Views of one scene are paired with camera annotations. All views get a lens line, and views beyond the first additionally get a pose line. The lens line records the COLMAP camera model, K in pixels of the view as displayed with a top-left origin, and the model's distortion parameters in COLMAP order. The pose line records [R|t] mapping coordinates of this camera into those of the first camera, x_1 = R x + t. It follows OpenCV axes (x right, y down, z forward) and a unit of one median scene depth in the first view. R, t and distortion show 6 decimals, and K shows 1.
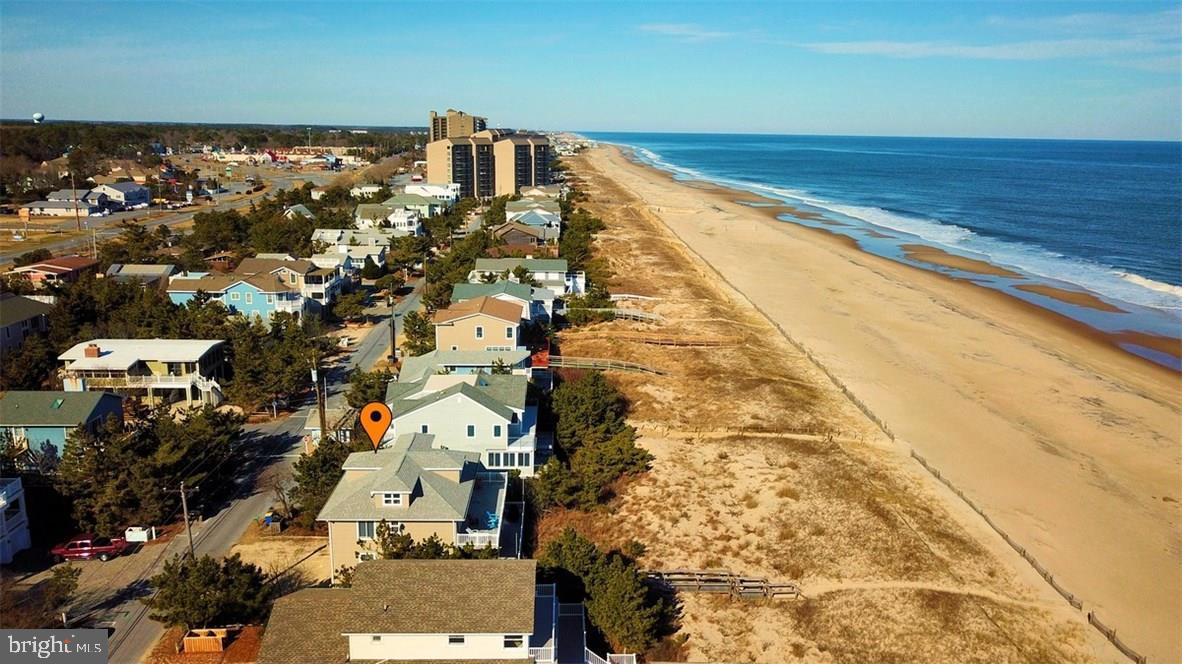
lens RADIAL K [[883.5, 0, 591.0], [0, 883.5, 332.0], [0, 0, 1]] dist [0.008371, -0.001797]
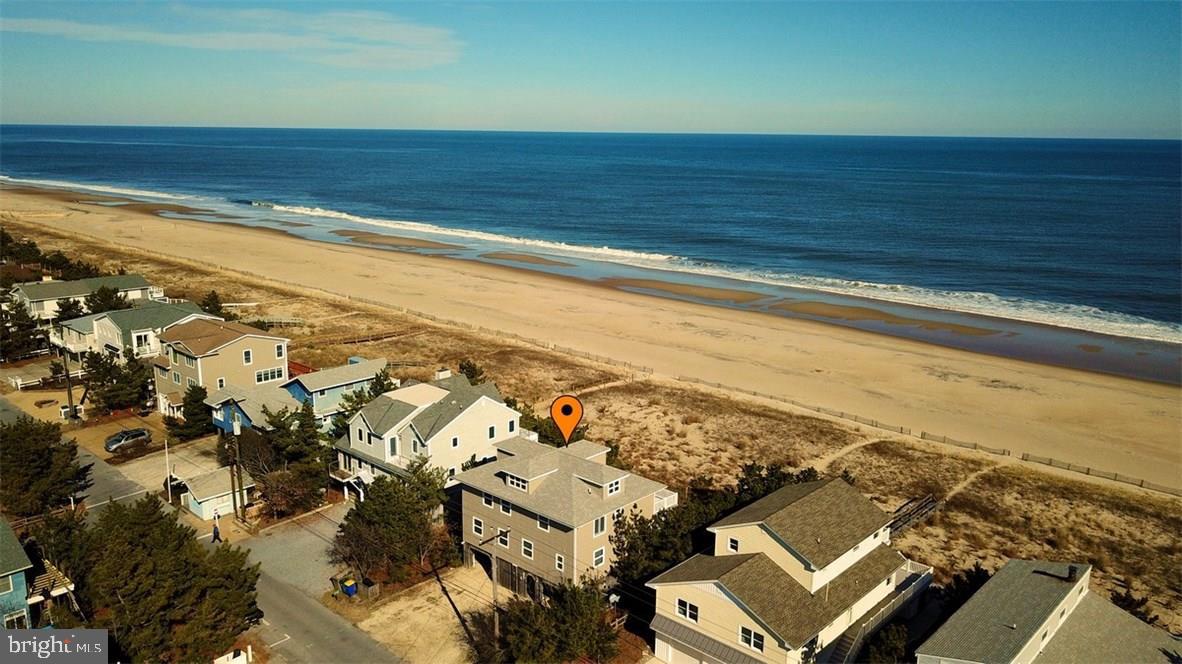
lens RADIAL K [[872.1, 0, 588.7], [0, 872.1, 315.8], [0, 0, 1]] dist [0.066970, -0.117176]
pose [[0.704998, -0.152755, 0.692563, -0.528433], [0.155772, 0.986035, 0.058917, -0.042288], [-0.691890, 0.066345, 0.718948, 0.157660]]
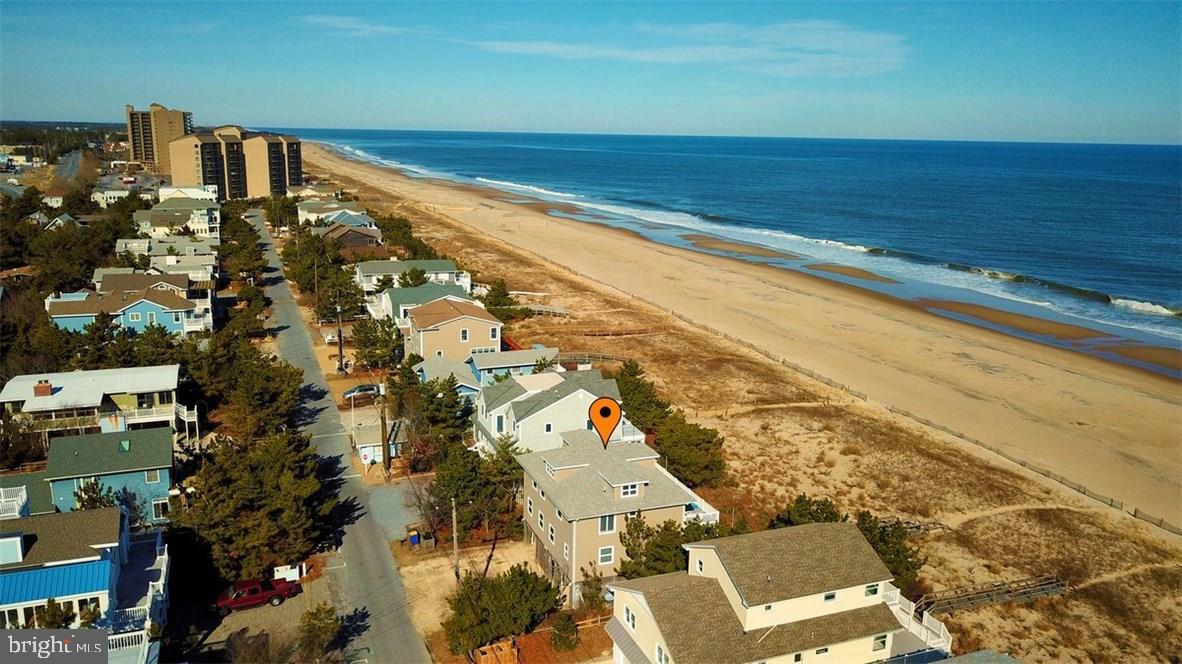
lens RADIAL K [[883.5, 0, 591.0], [0, 883.5, 332.0], [0, 0, 1]] dist [0.008371, -0.001797]
pose [[0.944763, -0.071813, 0.319791, -0.335173], [0.070697, 0.997383, 0.015112, -0.008533], [-0.320039, 0.008332, 0.947368, 0.020543]]
